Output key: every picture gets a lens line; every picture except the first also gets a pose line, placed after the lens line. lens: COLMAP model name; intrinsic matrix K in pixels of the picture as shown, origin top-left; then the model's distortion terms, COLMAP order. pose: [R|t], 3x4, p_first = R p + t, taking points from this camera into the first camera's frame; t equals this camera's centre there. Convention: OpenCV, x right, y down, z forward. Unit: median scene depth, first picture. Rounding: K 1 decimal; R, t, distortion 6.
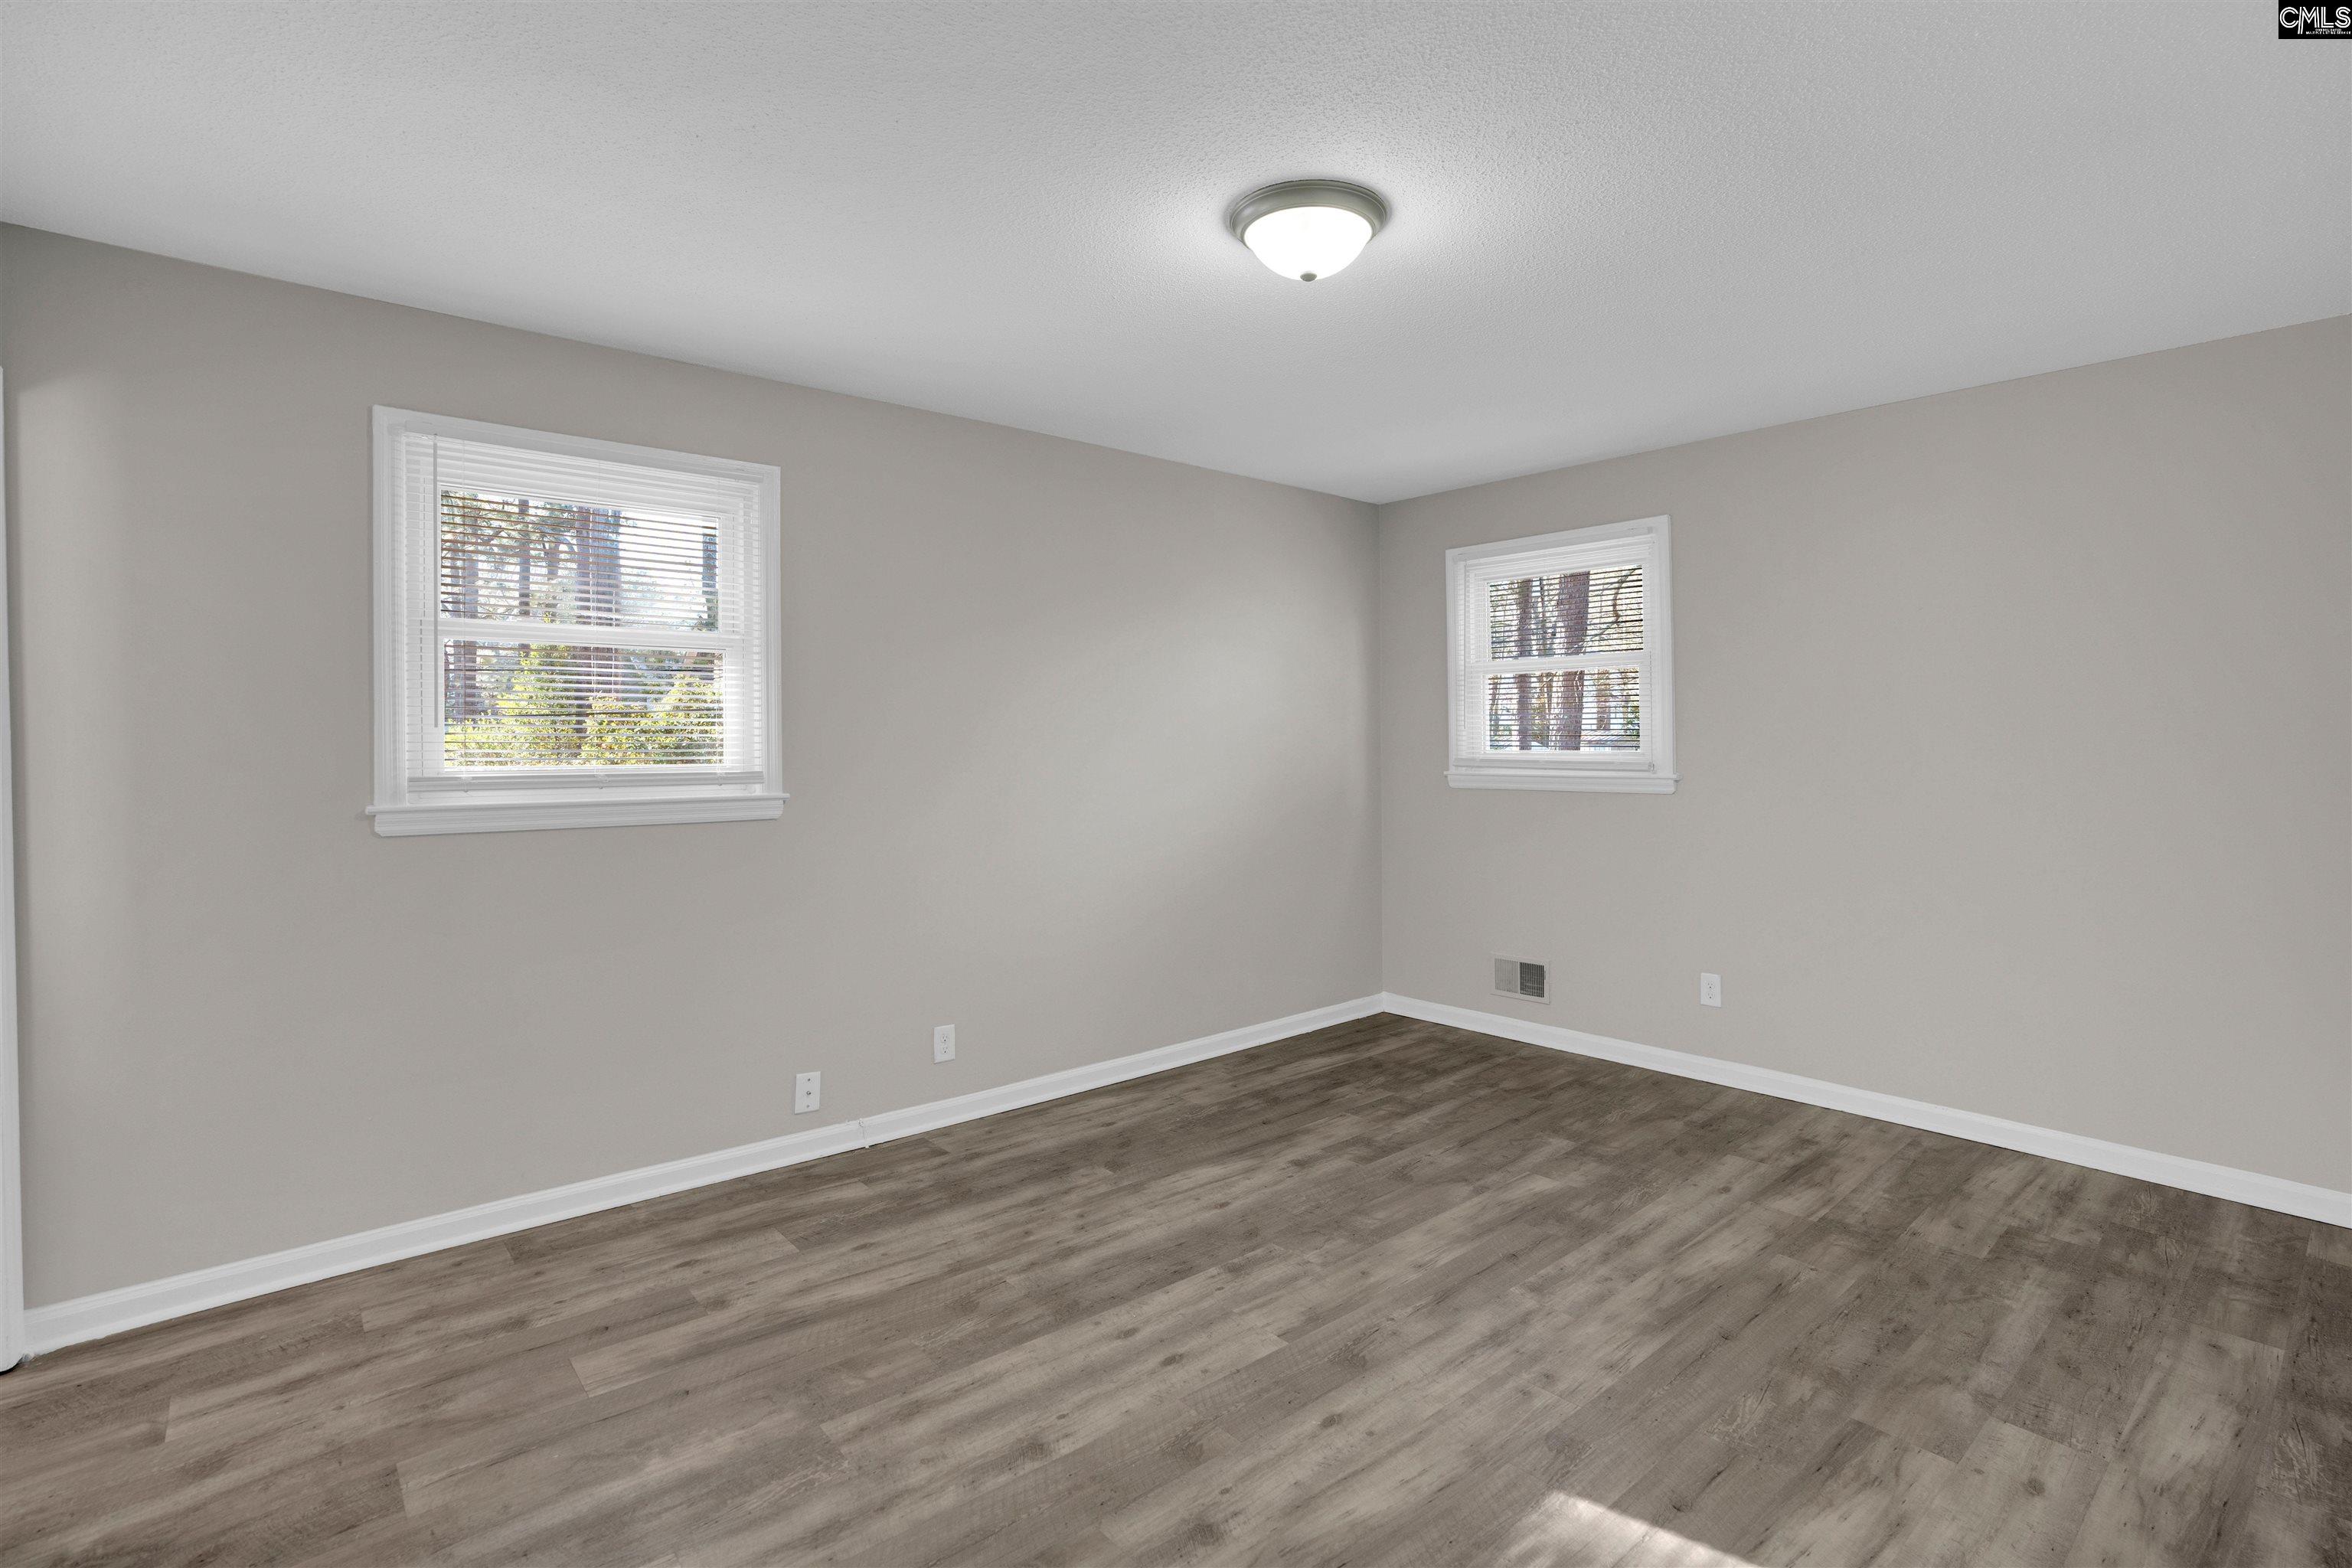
lens RADIAL K [[1137.6, 0, 1169.8], [0, 1137.6, 746.1], [0, 0, 1]] dist [-0.060969, 0.028239]
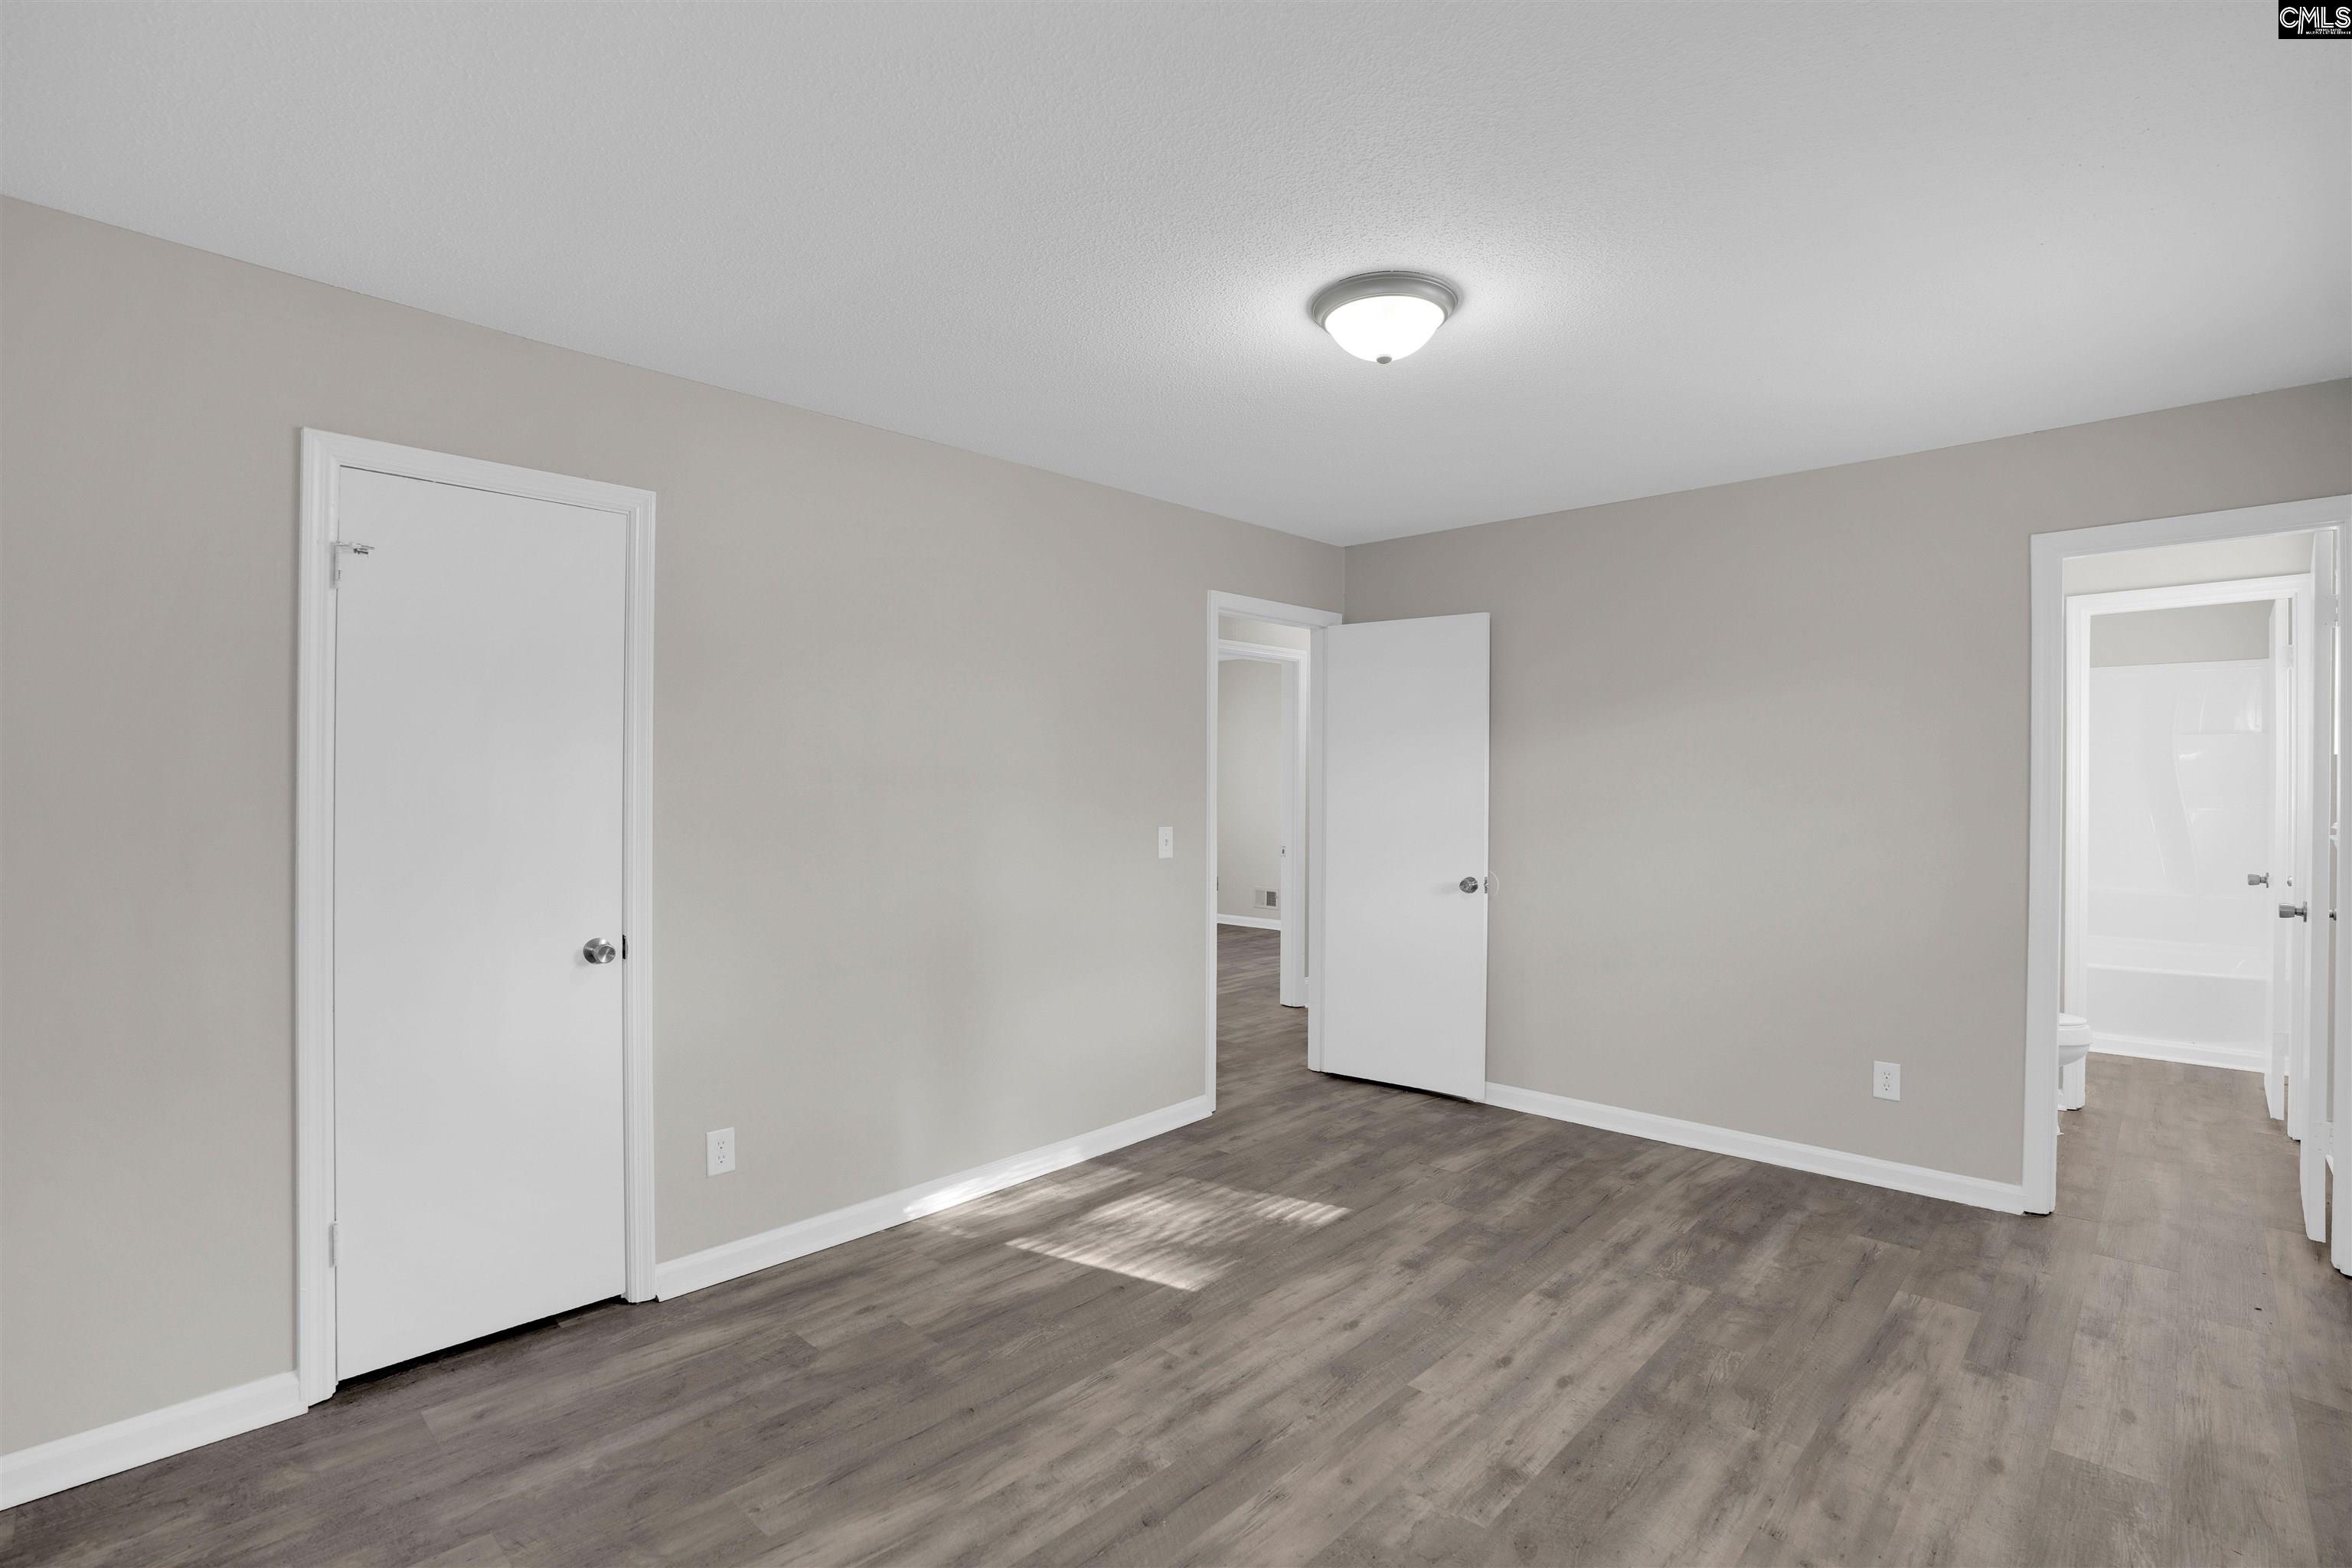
lens RADIAL K [[1083.7, 0, 1194.7], [0, 1083.7, 781.6], [0, 0, 1]] dist [-0.056082, 0.021866]
pose [[-0.993411, 0.001081, -0.114603, 0.367867], [-0.000334, 0.999924, 0.012325, -0.028052], [0.114608, 0.012283, -0.993335, 1.737276]]
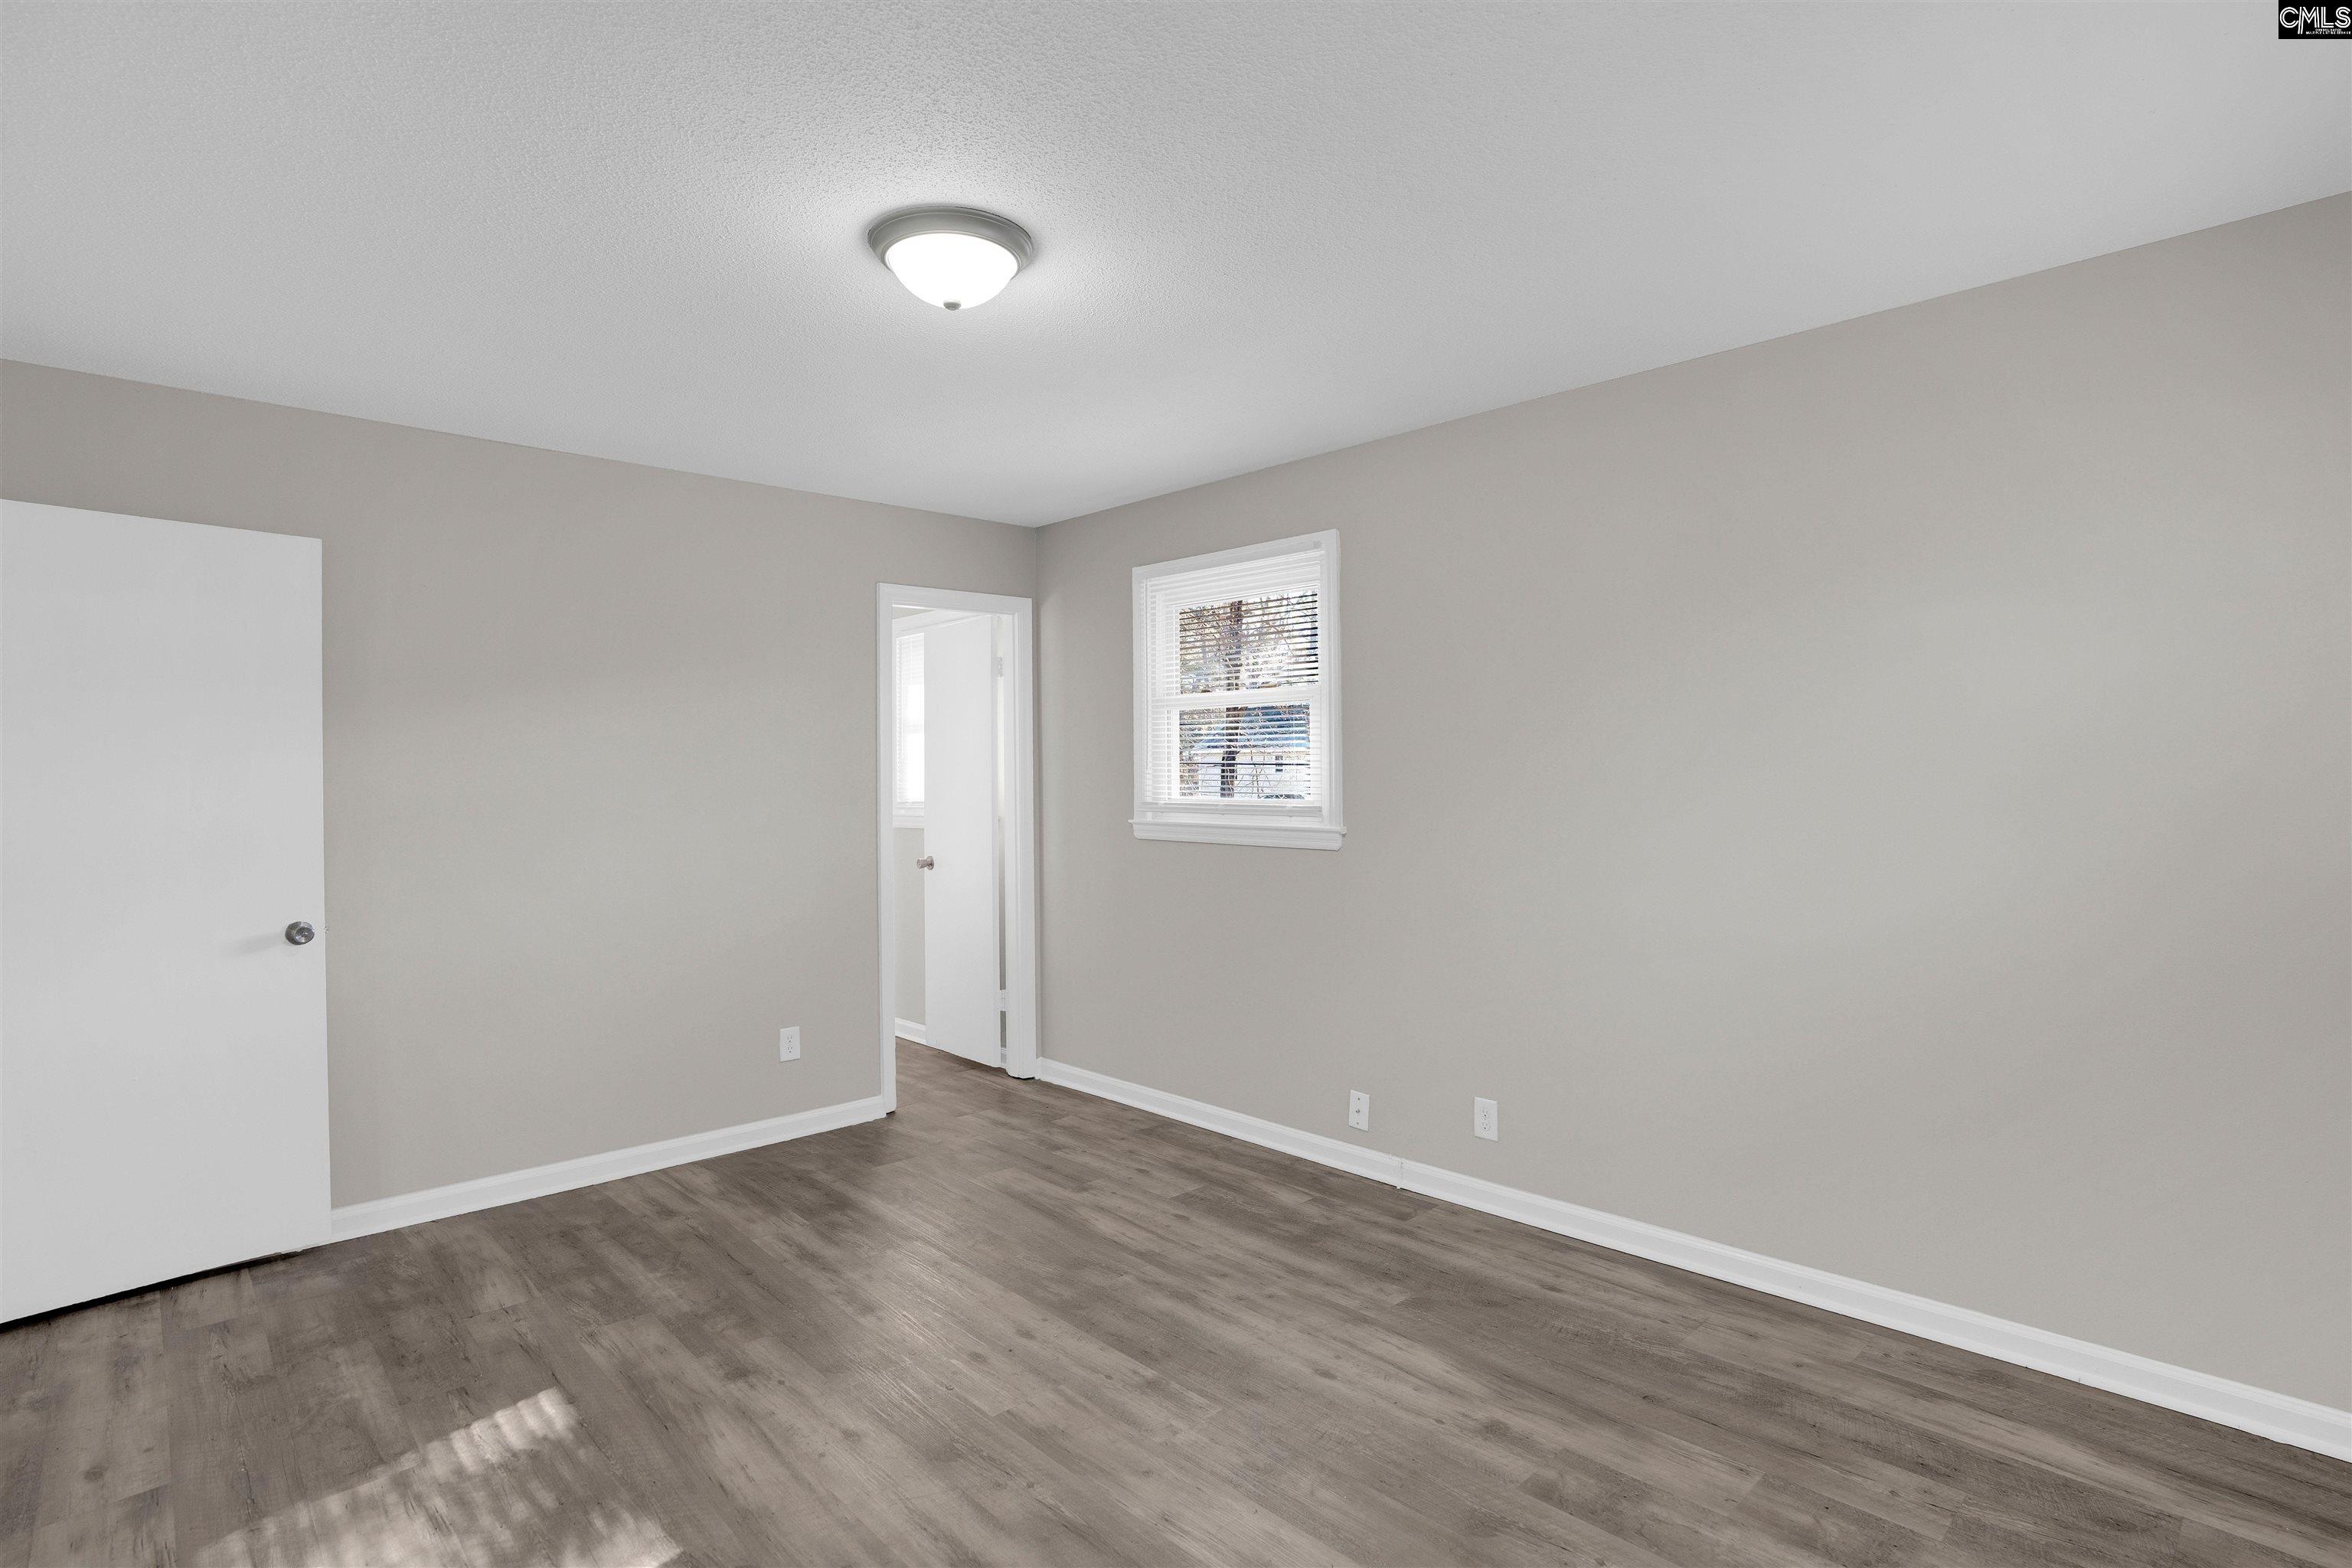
lens RADIAL K [[1148.4, 0, 1168.9], [0, 1148.4, 778.5], [0, 0, 1]] dist [-0.071223, 0.029110]
pose [[0.041739, 0.002175, -0.999126, 0.957020], [0.001125, 0.999997, 0.002224, -0.011464], [0.999128, -0.001217, 0.041737, 0.995016]]
